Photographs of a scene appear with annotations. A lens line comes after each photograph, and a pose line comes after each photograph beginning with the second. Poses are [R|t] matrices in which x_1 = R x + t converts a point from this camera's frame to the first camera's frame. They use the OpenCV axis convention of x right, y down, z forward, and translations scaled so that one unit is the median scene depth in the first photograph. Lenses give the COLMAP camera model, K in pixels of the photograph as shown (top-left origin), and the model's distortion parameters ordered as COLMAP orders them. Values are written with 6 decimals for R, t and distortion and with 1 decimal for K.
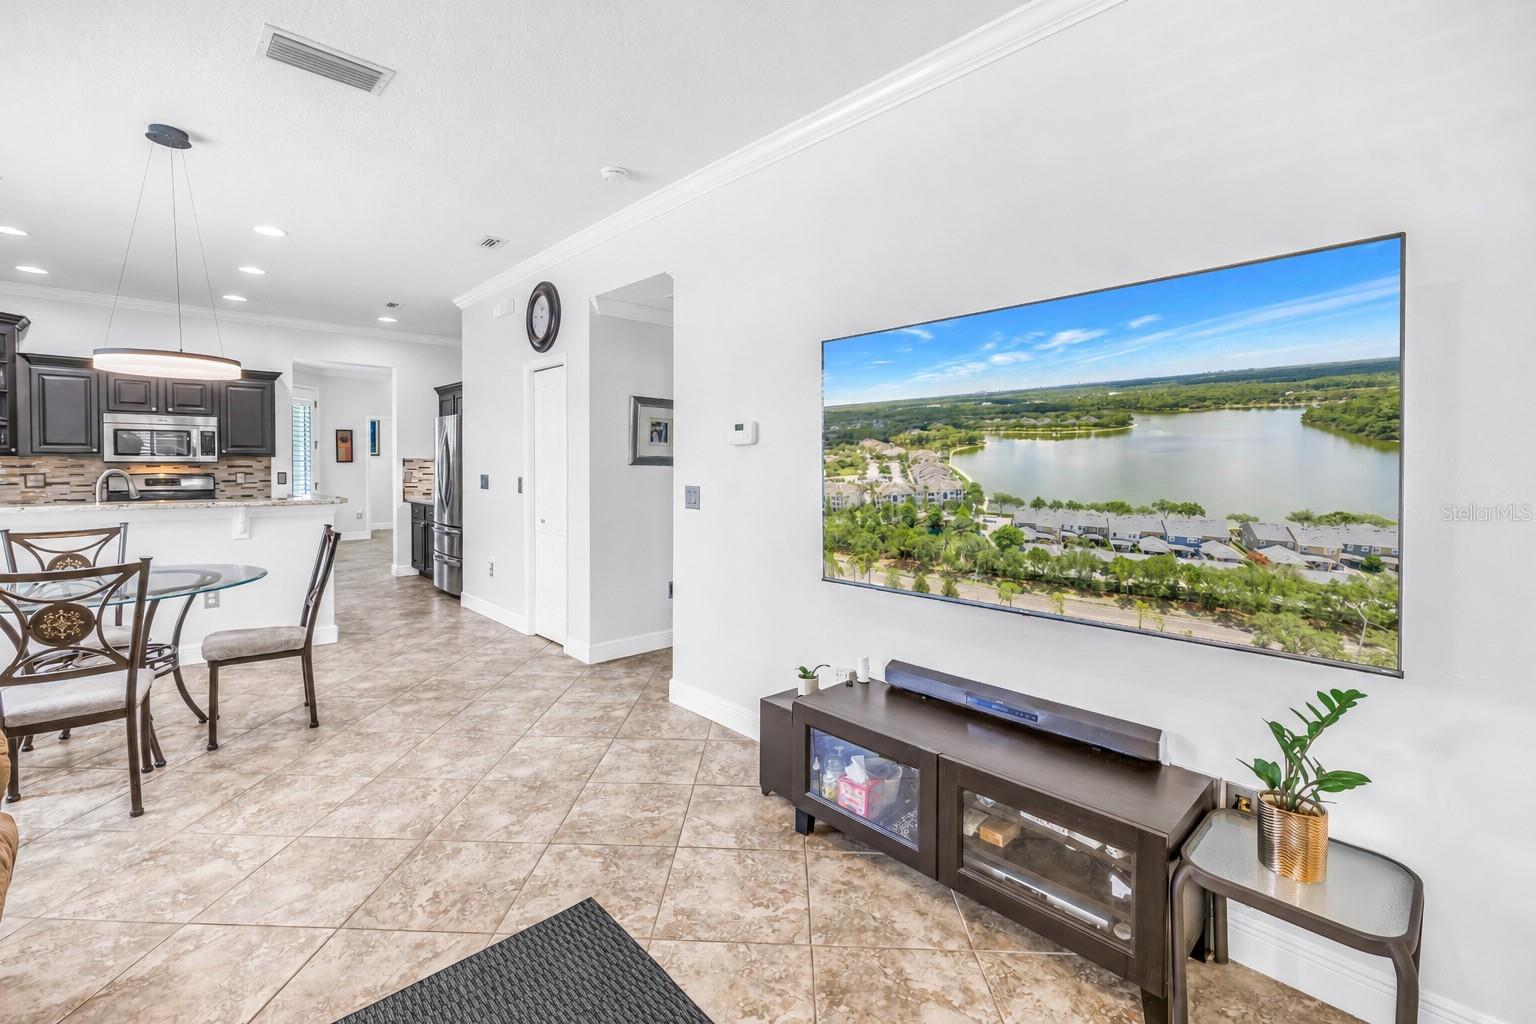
lens RADIAL K [[667.1, 0, 785.8], [0, 667.1, 484.1], [0, 0, 1]] dist [0.000060, -0.000018]
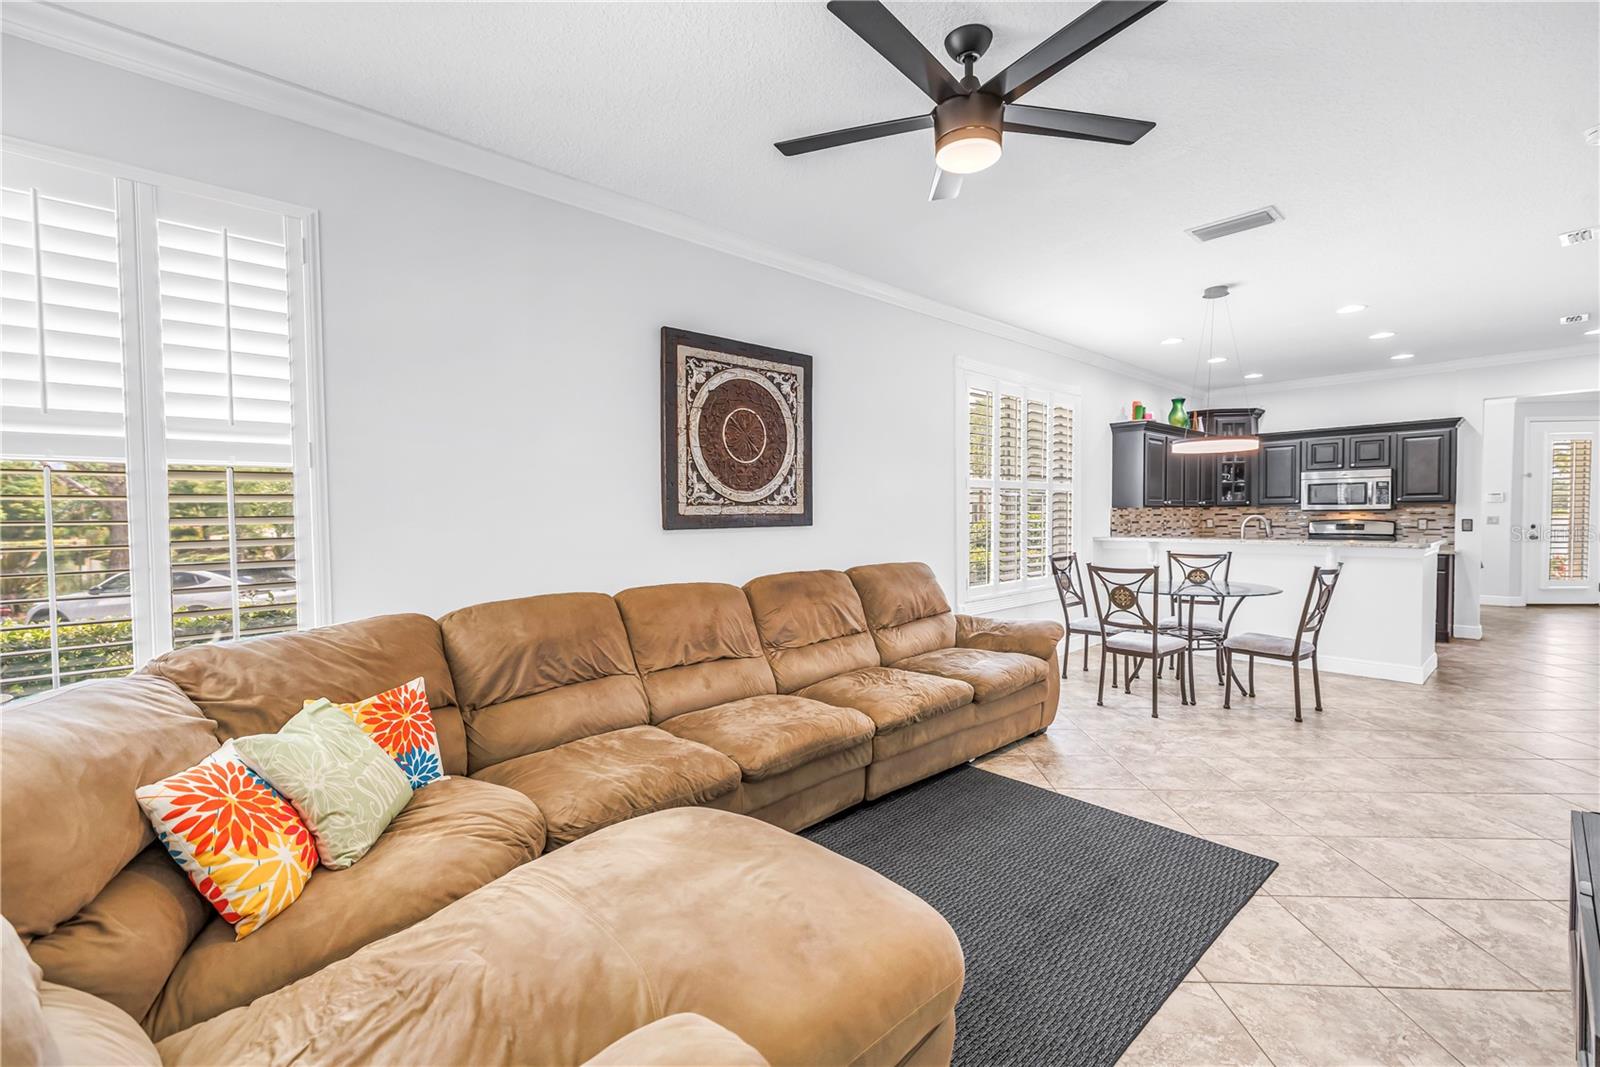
lens RADIAL K [[709.2, 0, 807.7], [0, 709.2, 539.7], [0, 0, 1]] dist [-0.000150, 0.000048]
pose [[0.000173, 0.032470, -0.999473, 0.670168], [-0.025001, 0.999160, 0.032456, 0.006233], [0.999687, 0.024982, 0.000985, 0.084305]]
